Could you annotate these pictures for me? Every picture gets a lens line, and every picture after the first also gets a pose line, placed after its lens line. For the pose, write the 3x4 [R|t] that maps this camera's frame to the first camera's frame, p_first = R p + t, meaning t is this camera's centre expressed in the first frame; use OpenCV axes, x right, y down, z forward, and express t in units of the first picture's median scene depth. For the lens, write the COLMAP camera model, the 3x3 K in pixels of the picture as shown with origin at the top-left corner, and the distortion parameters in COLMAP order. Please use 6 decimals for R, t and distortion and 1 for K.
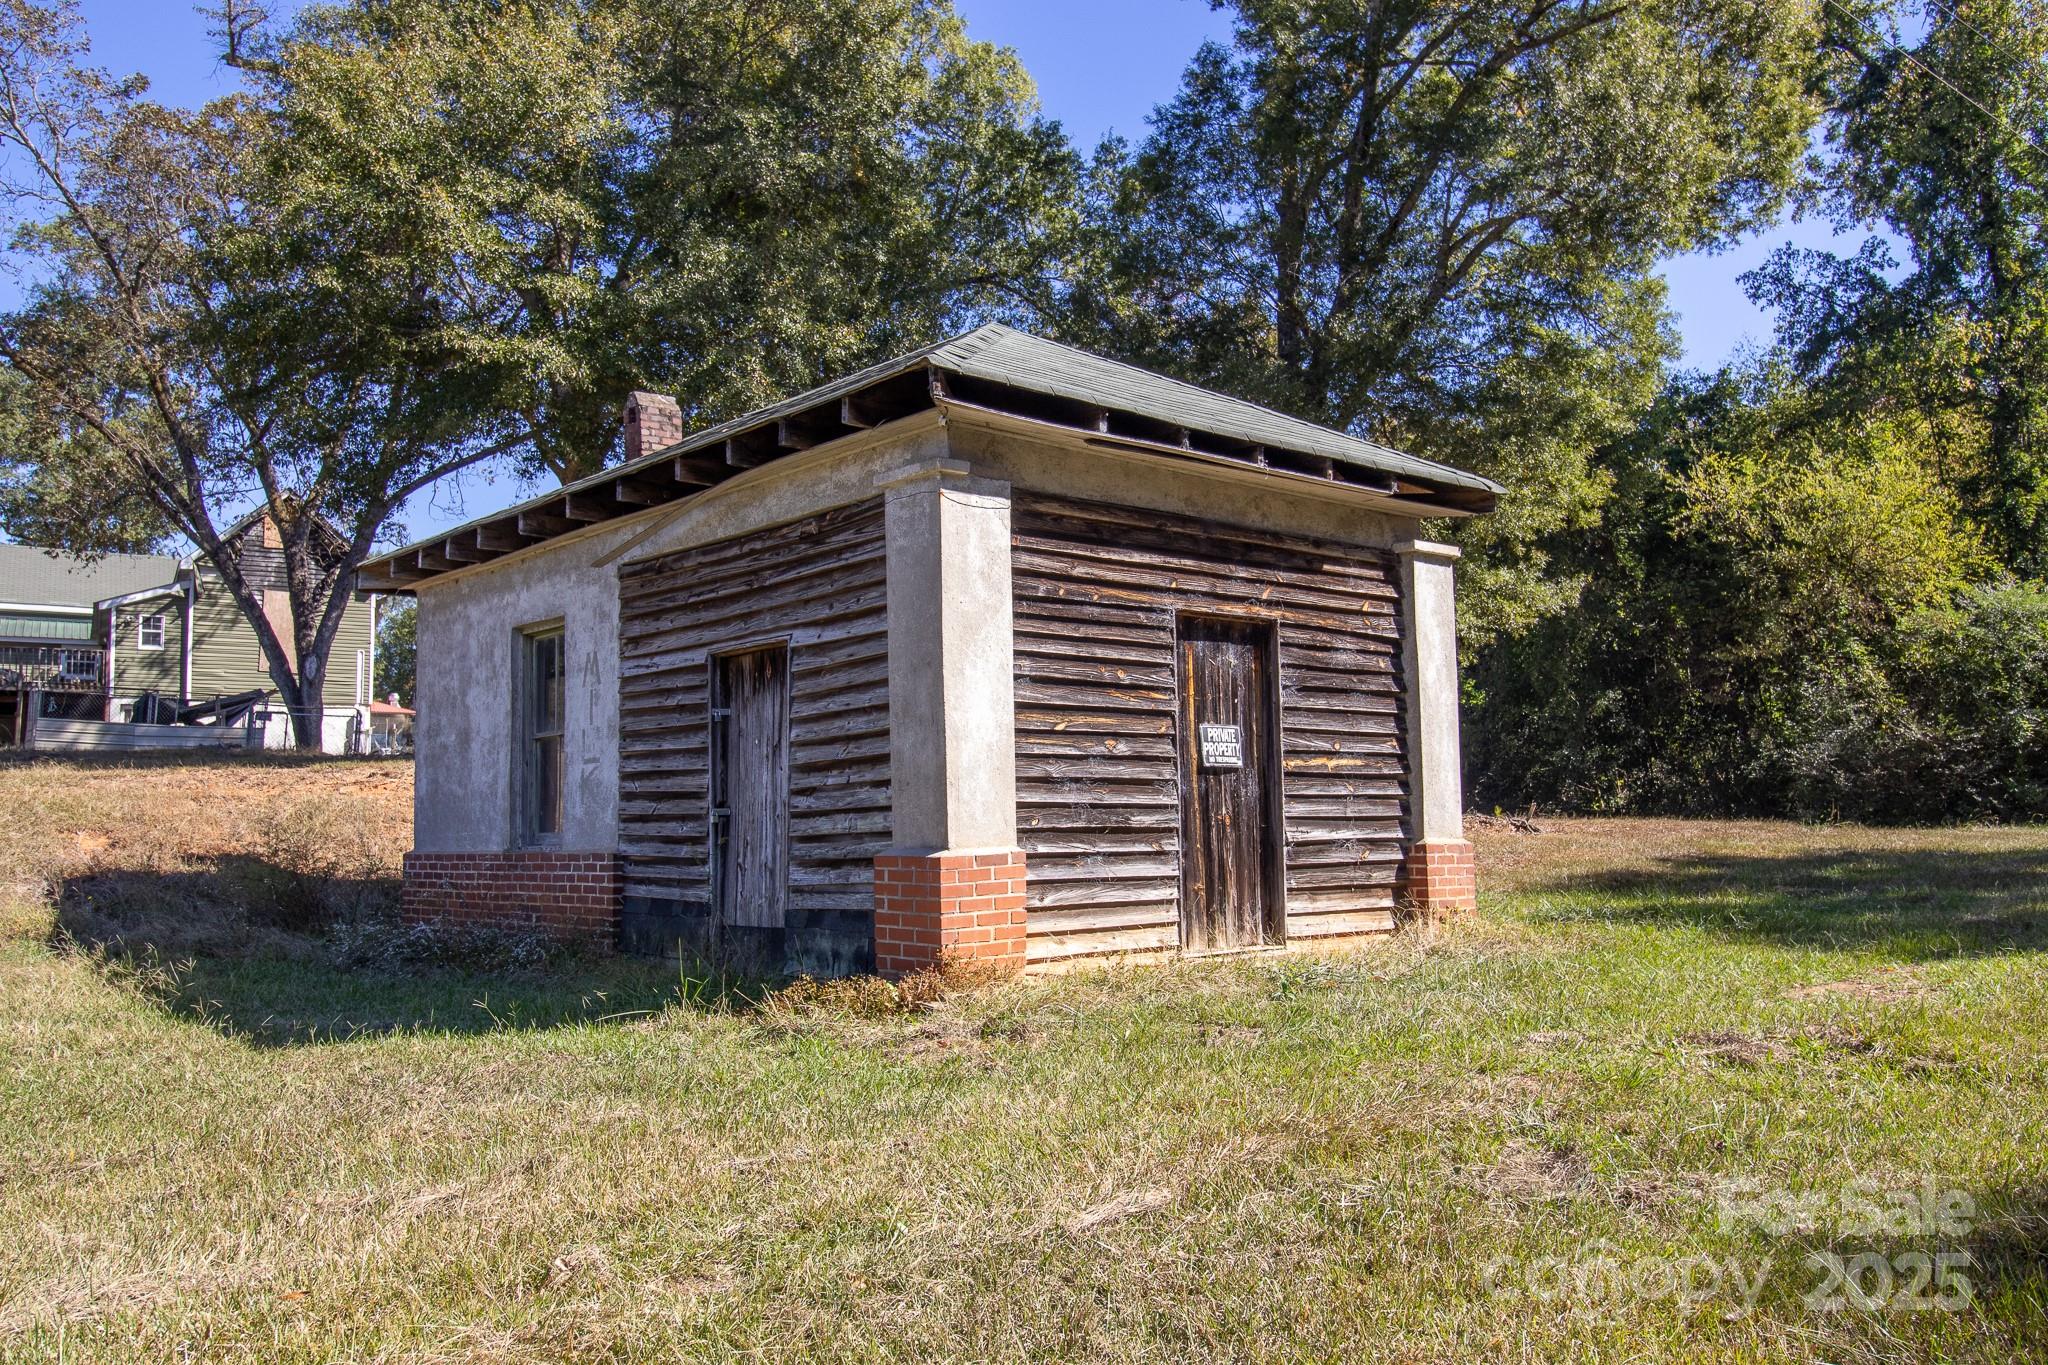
lens RADIAL K [[1646.9, 0, 1024.0], [0, 1646.9, 682.5], [0, 0, 1]] dist [-0.000027, -0.000010]
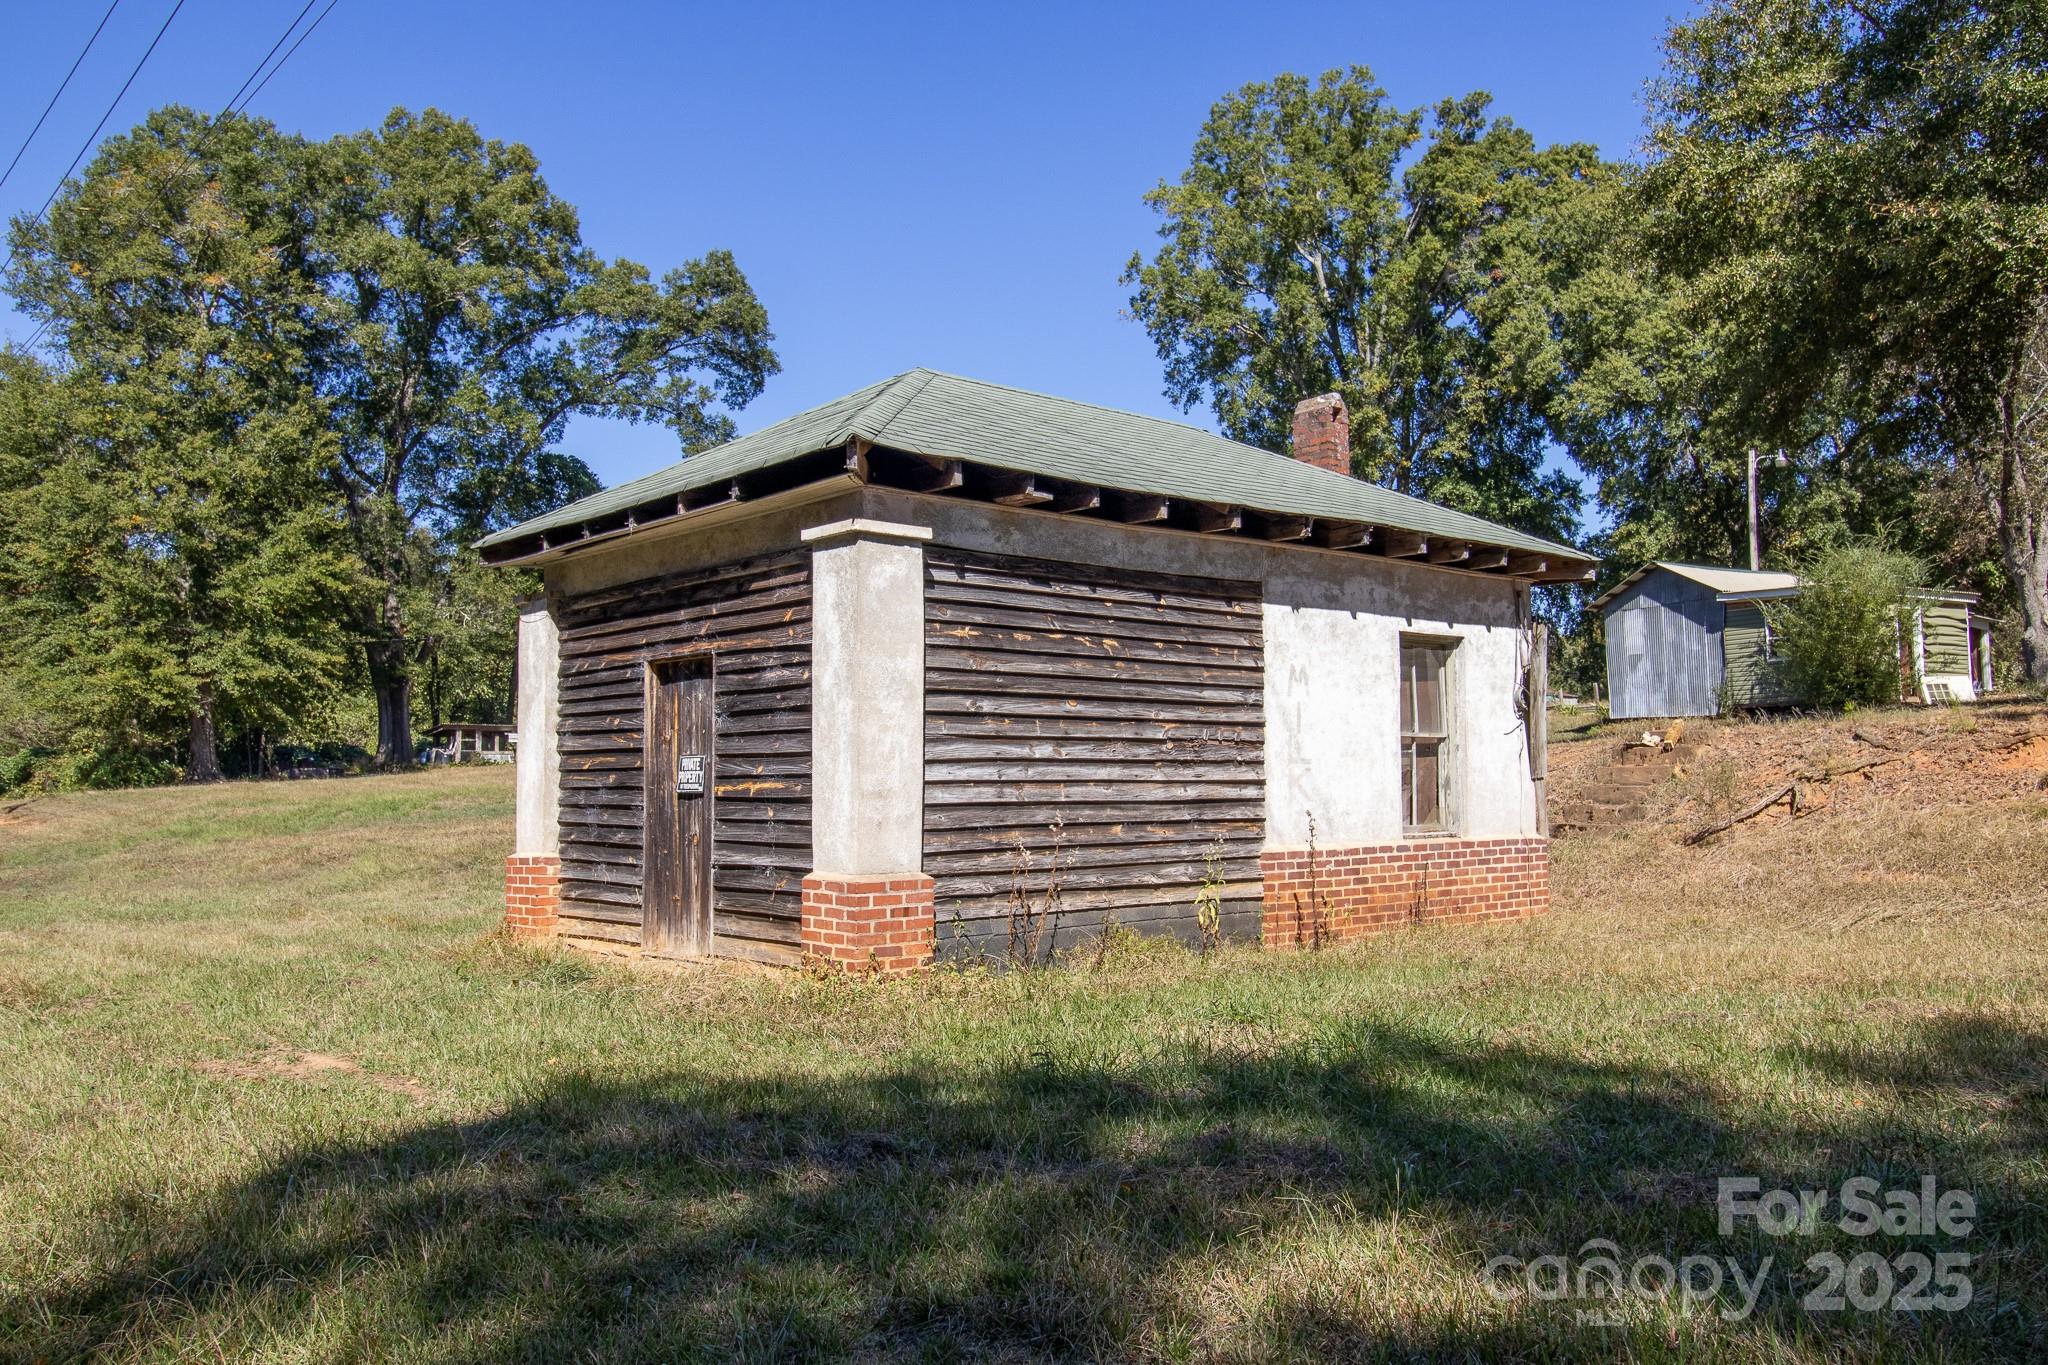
lens RADIAL K [[1646.9, 0, 1024.0], [0, 1646.9, 682.5], [0, 0, 1]] dist [-0.000027, -0.000010]
pose [[-0.031275, -0.045983, -0.998453, 1.186729], [0.096217, 0.994163, -0.048799, 0.051627], [0.994869, -0.097595, -0.026668, 1.217581]]
